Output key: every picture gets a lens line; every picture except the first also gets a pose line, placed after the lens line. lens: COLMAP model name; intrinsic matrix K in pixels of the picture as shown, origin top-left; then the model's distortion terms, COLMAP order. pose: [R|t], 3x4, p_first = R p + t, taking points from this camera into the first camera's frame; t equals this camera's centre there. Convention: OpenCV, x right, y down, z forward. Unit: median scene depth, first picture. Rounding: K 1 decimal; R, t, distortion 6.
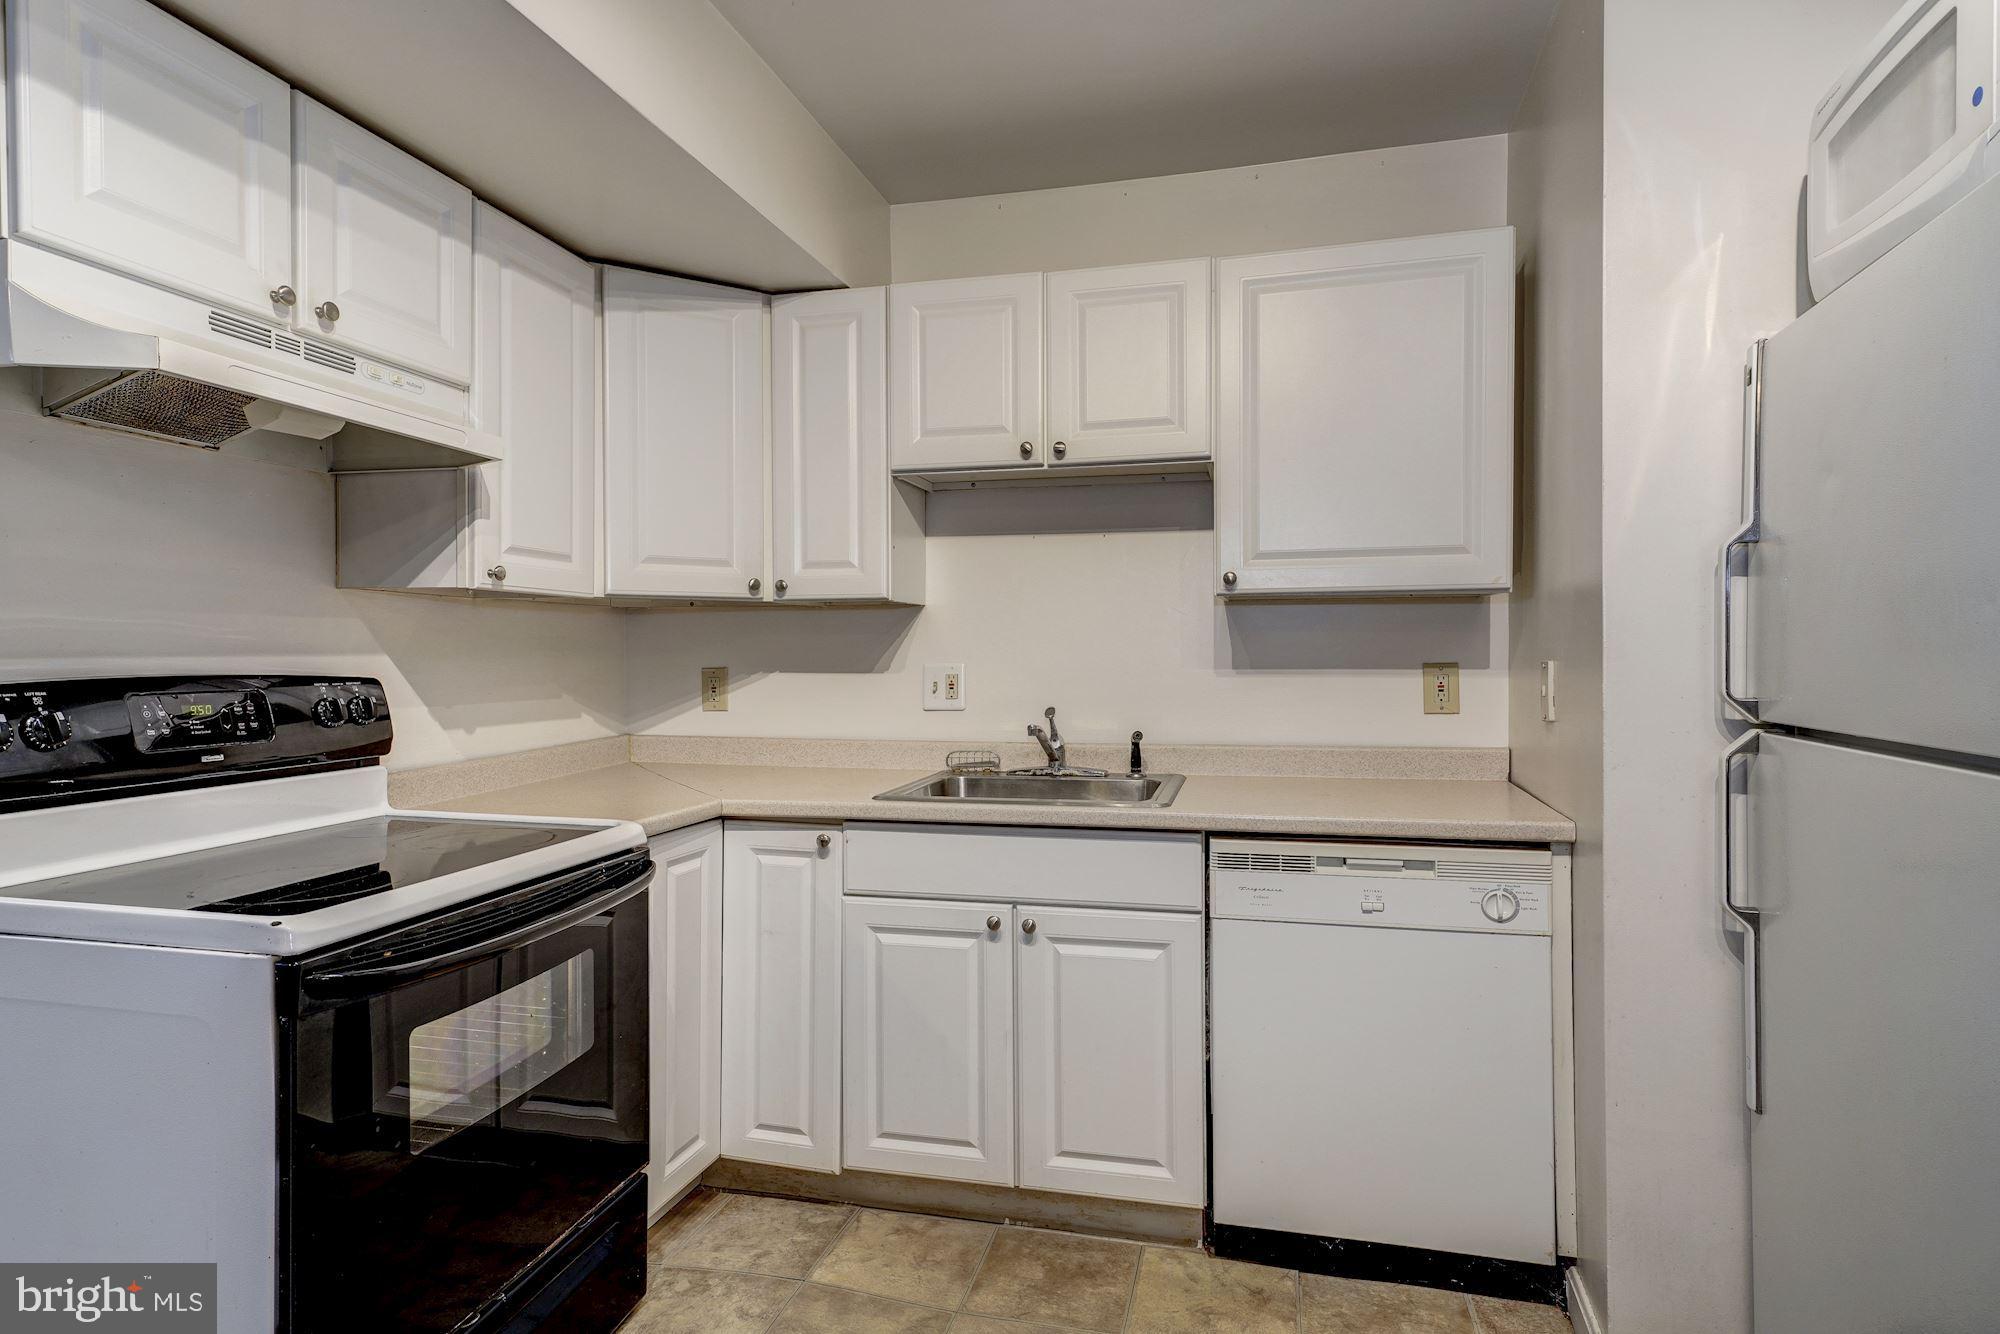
lens RADIAL K [[1040.2, 0, 992.0], [0, 1040.2, 670.4], [0, 0, 1]] dist [0.006528, -0.000506]
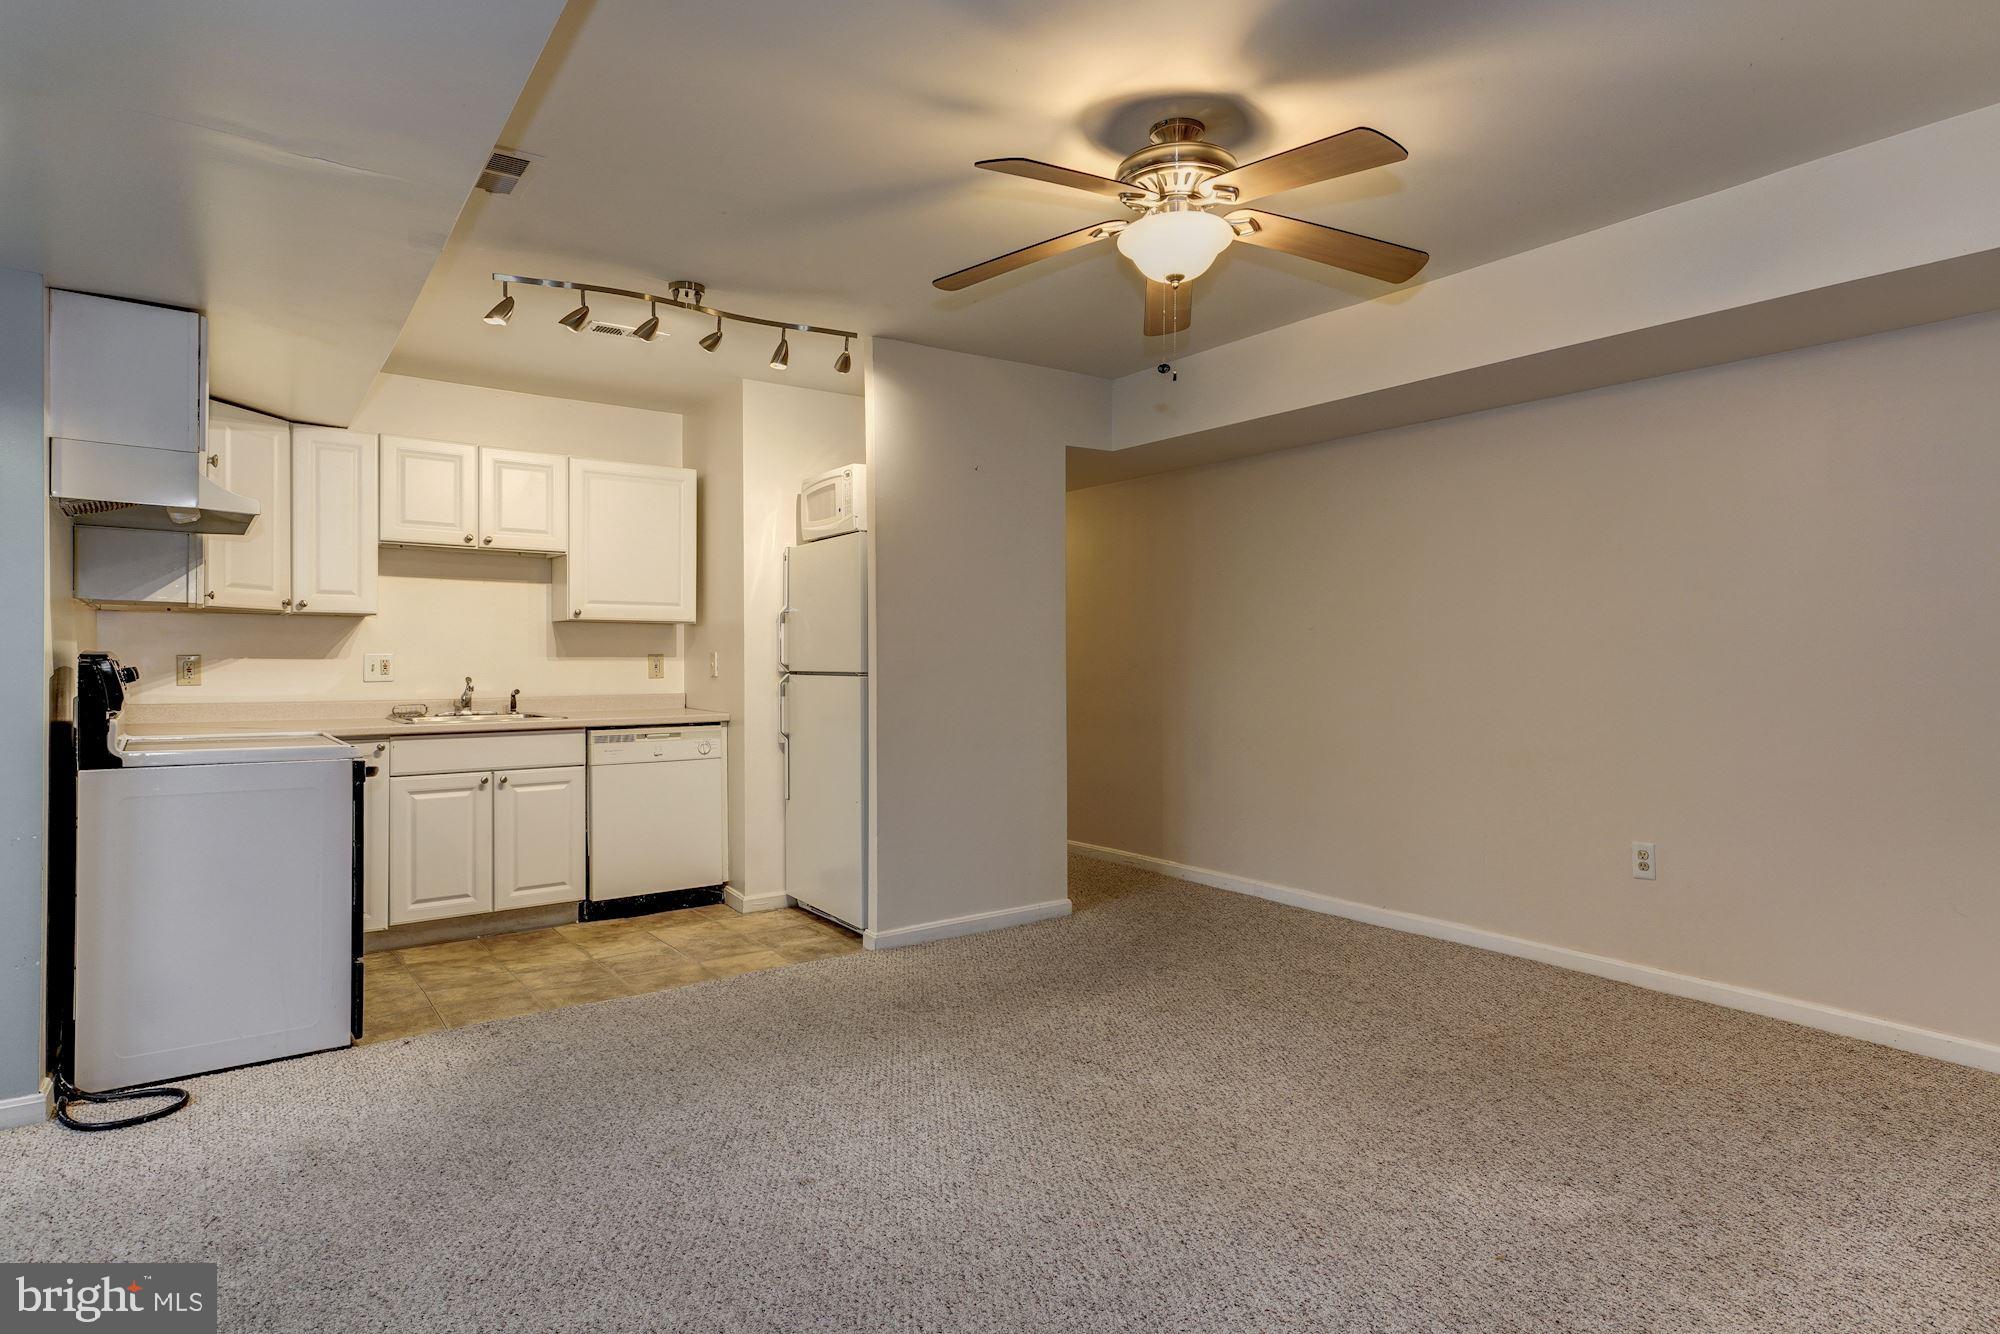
lens RADIAL K [[1040.2, 0, 993.8], [0, 1040.2, 665.9], [0, 0, 1]] dist [0.006528, -0.000506]
pose [[0.613080, -0.000848, 0.790021, -0.969408], [0.009429, 0.999936, -0.006244, 0.042545], [-0.789965, 0.011277, 0.613048, -0.999076]]
